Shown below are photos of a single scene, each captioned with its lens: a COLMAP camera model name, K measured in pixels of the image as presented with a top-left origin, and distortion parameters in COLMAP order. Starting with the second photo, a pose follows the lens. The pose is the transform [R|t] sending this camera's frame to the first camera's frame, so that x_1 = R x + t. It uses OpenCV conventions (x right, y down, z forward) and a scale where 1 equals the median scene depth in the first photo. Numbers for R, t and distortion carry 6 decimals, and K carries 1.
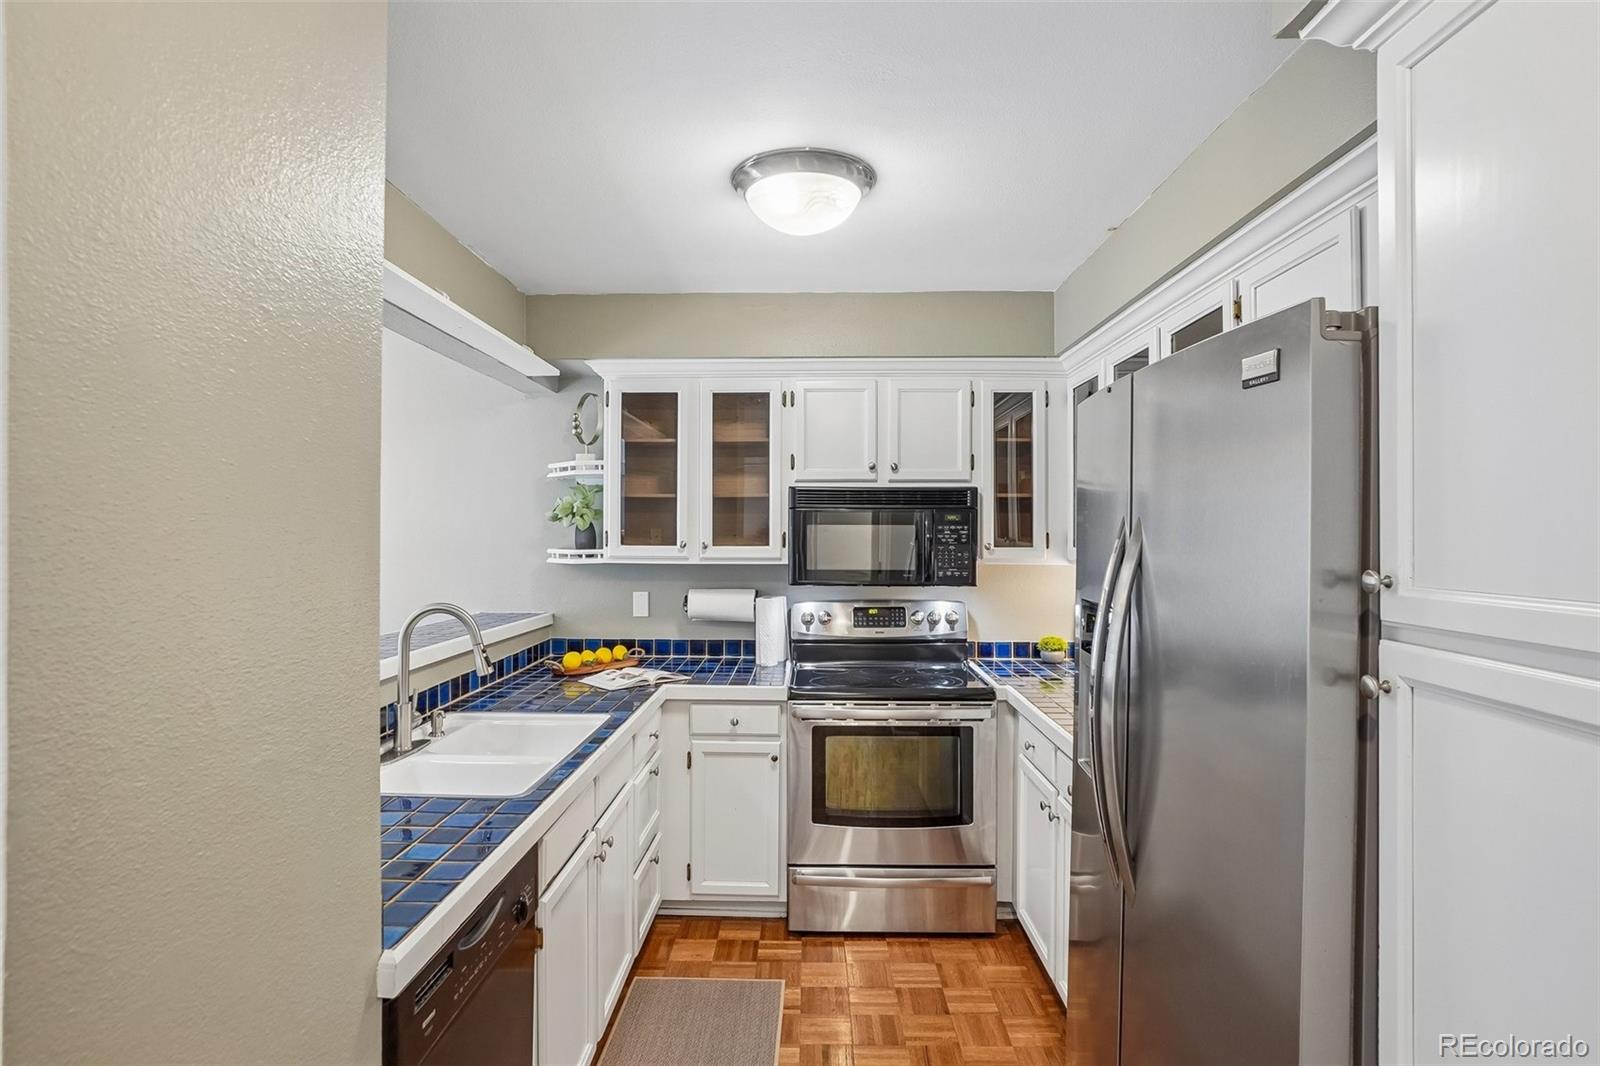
lens RADIAL K [[829.8, 0, 798.2], [0, 829.8, 523.5], [0, 0, 1]] dist [-0.039420, 0.019453]
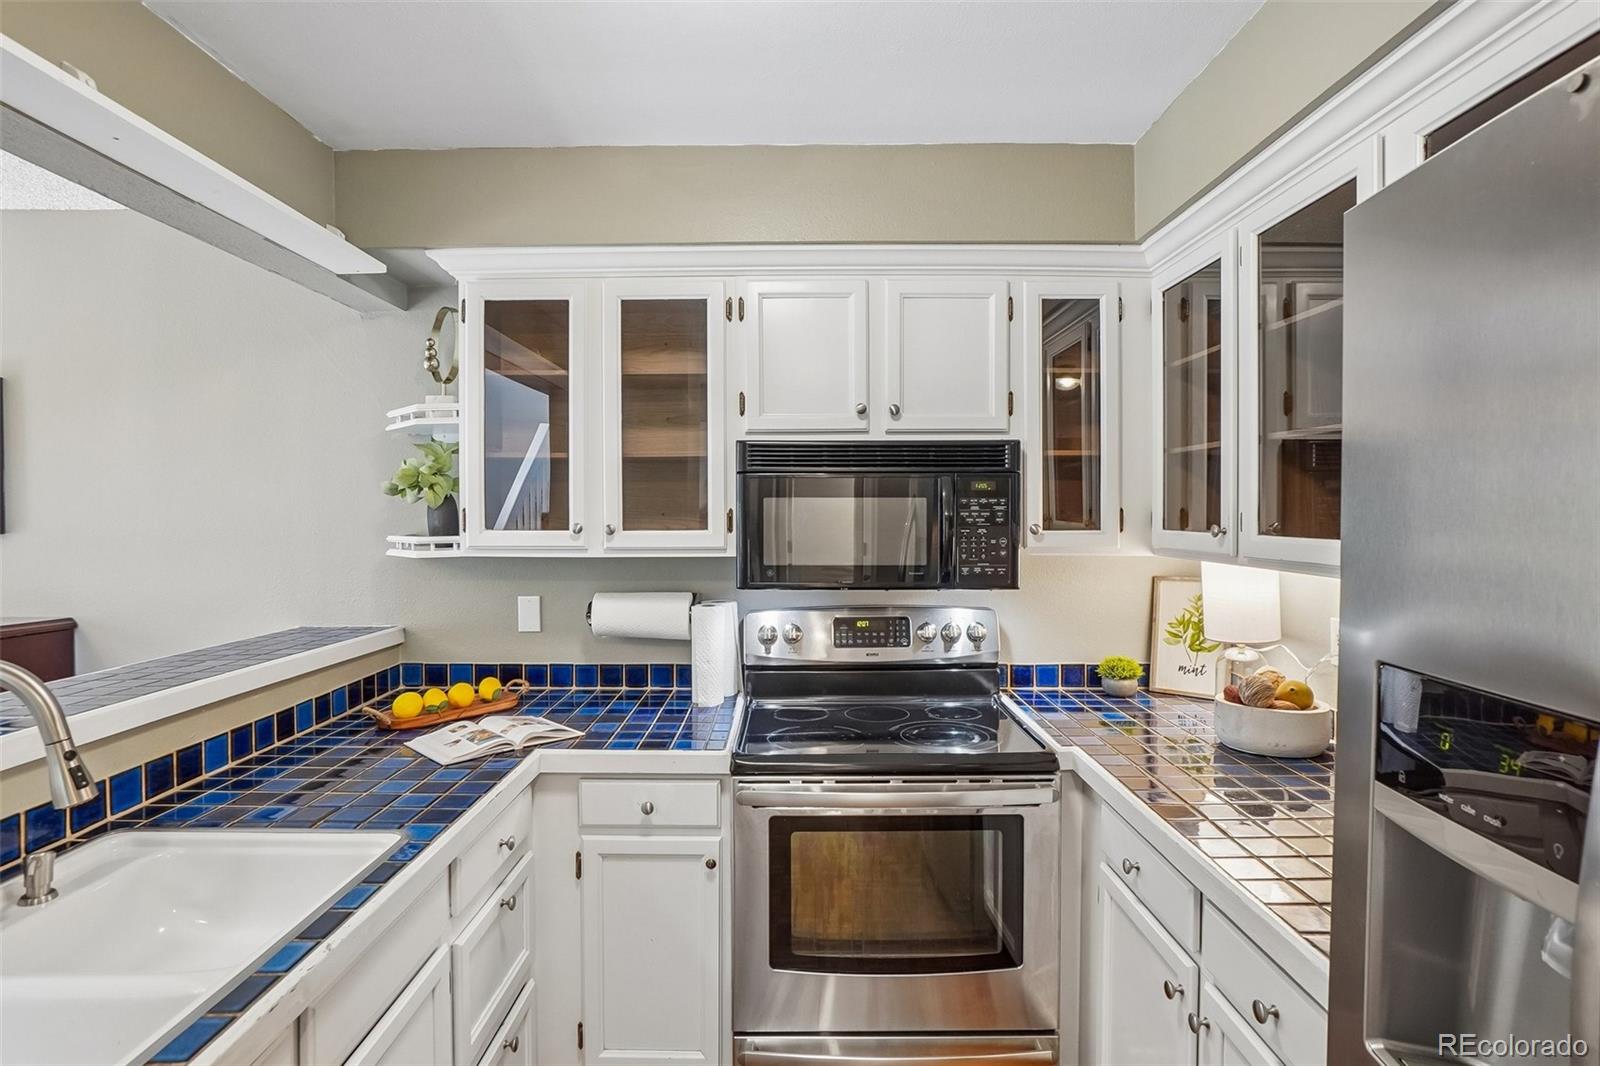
lens RADIAL K [[829.8, 0, 798.2], [0, 829.8, 523.5], [0, 0, 1]] dist [-0.039420, 0.019453]
pose [[0.999692, -0.005036, 0.024316, 0.021959], [0.004439, 0.999690, 0.024519, 0.005911], [-0.024432, -0.024403, 0.999404, 0.335219]]
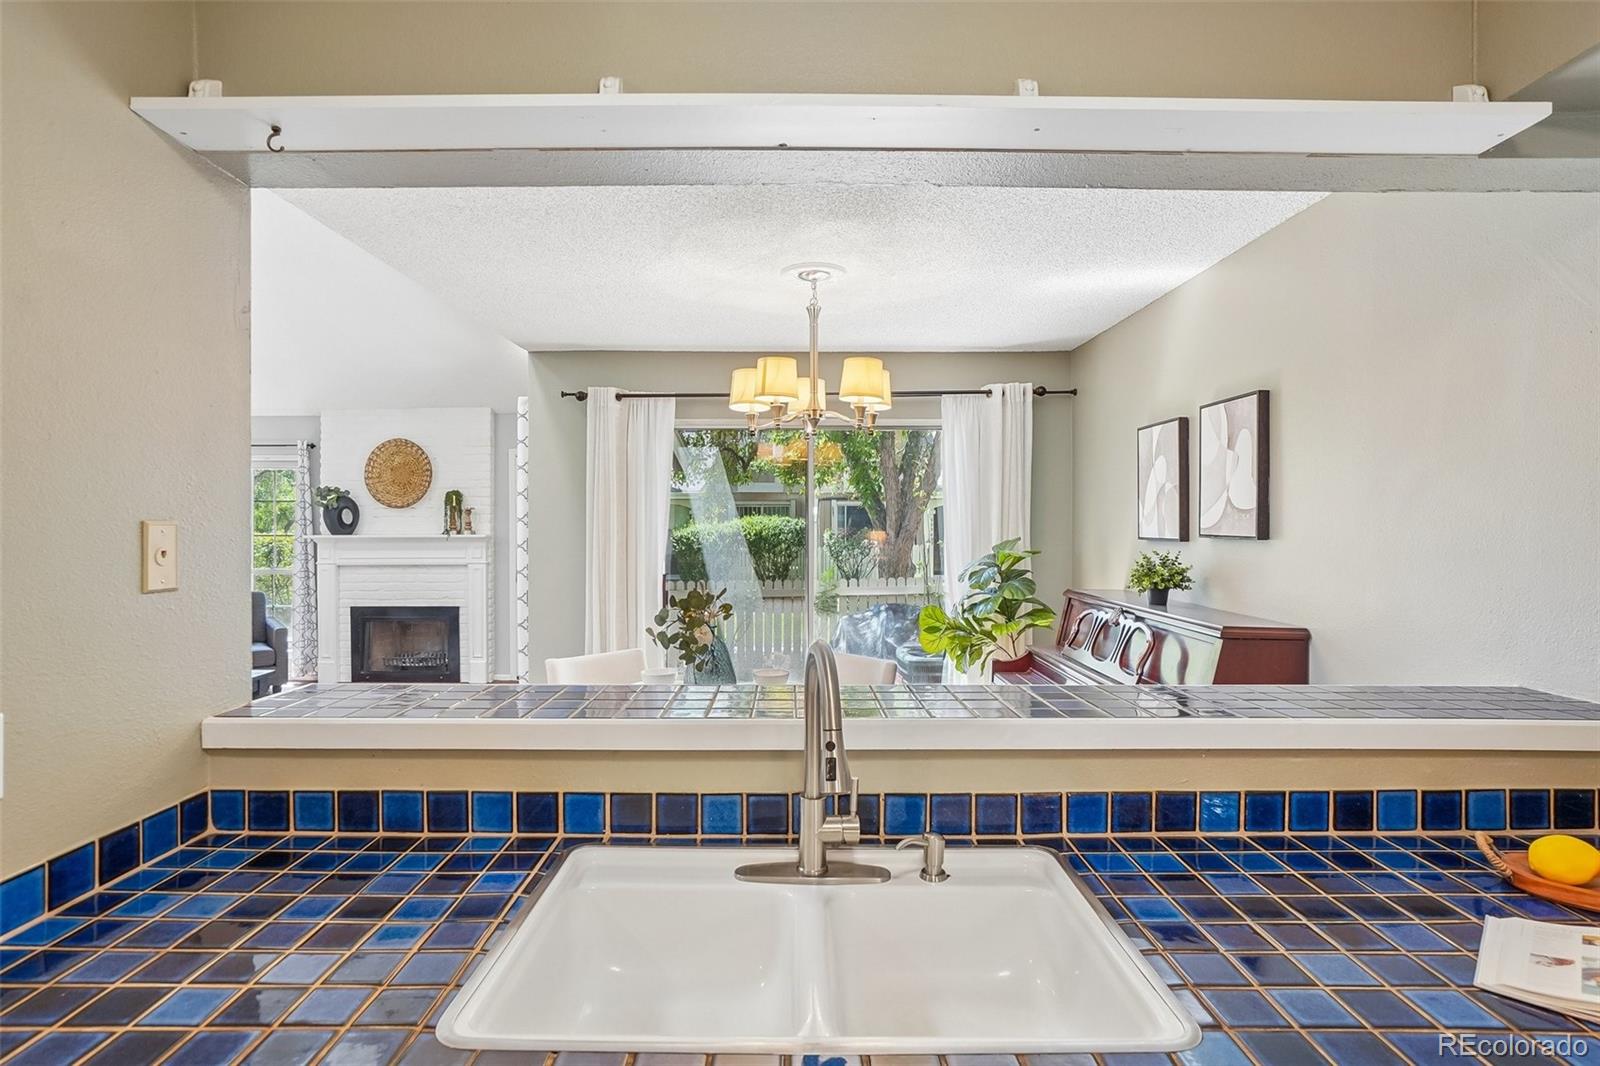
lens RADIAL K [[829.8, 0, 798.2], [0, 829.8, 523.5], [0, 0, 1]] dist [-0.039420, 0.019453]
pose [[0.018429, 0.001968, -0.999828, 0.087477], [0.008345, 0.999963, 0.002122, 0.009858], [0.999795, -0.008383, 0.018412, 0.637400]]
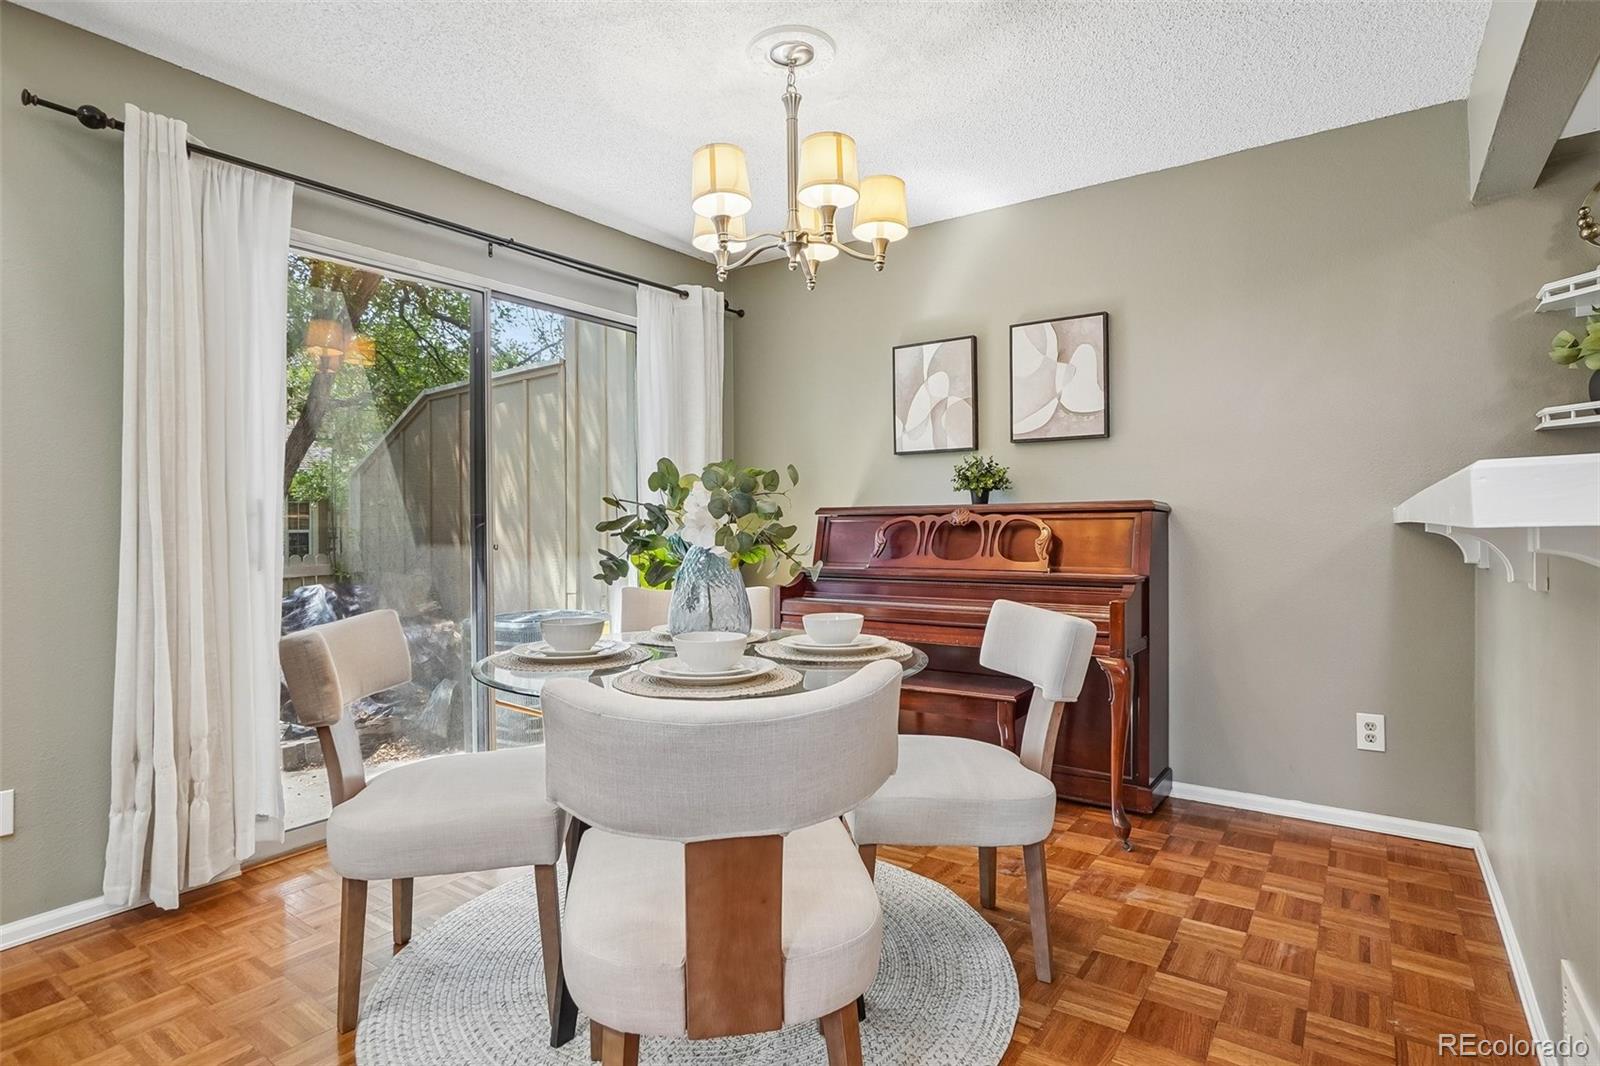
lens RADIAL K [[829.8, 0, 798.2], [0, 829.8, 523.5], [0, 0, 1]] dist [-0.039420, 0.019453]
pose [[0.826435, -0.009416, -0.562953, -0.455682], [0.016020, 0.999849, 0.006795, 0.120029], [0.562804, -0.014634, 0.826461, 0.099256]]
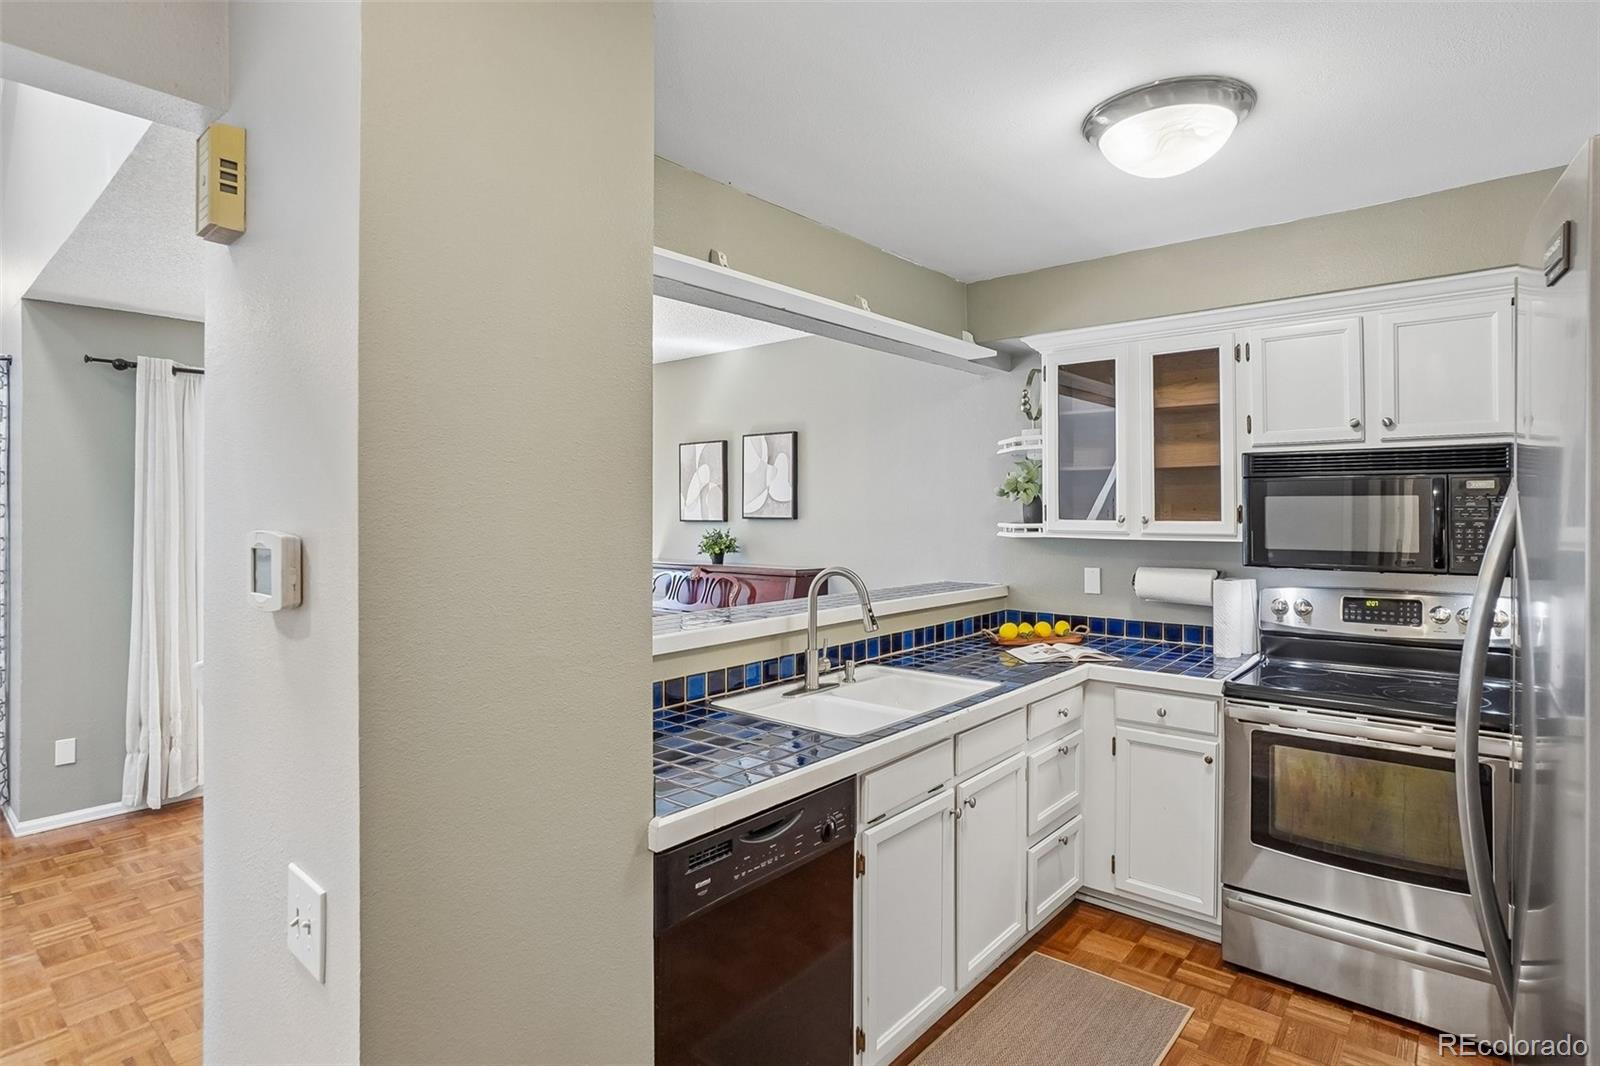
lens RADIAL K [[832.7, 0, 790.7], [0, 832.7, 495.1], [0, 0, 1]] dist [-0.040898, 0.016921]
pose [[0.772893, -0.012844, -0.634406, 0.170020], [0.009230, 0.999917, -0.008998, 0.003210], [0.634469, 0.001099, 0.772947, 0.030693]]
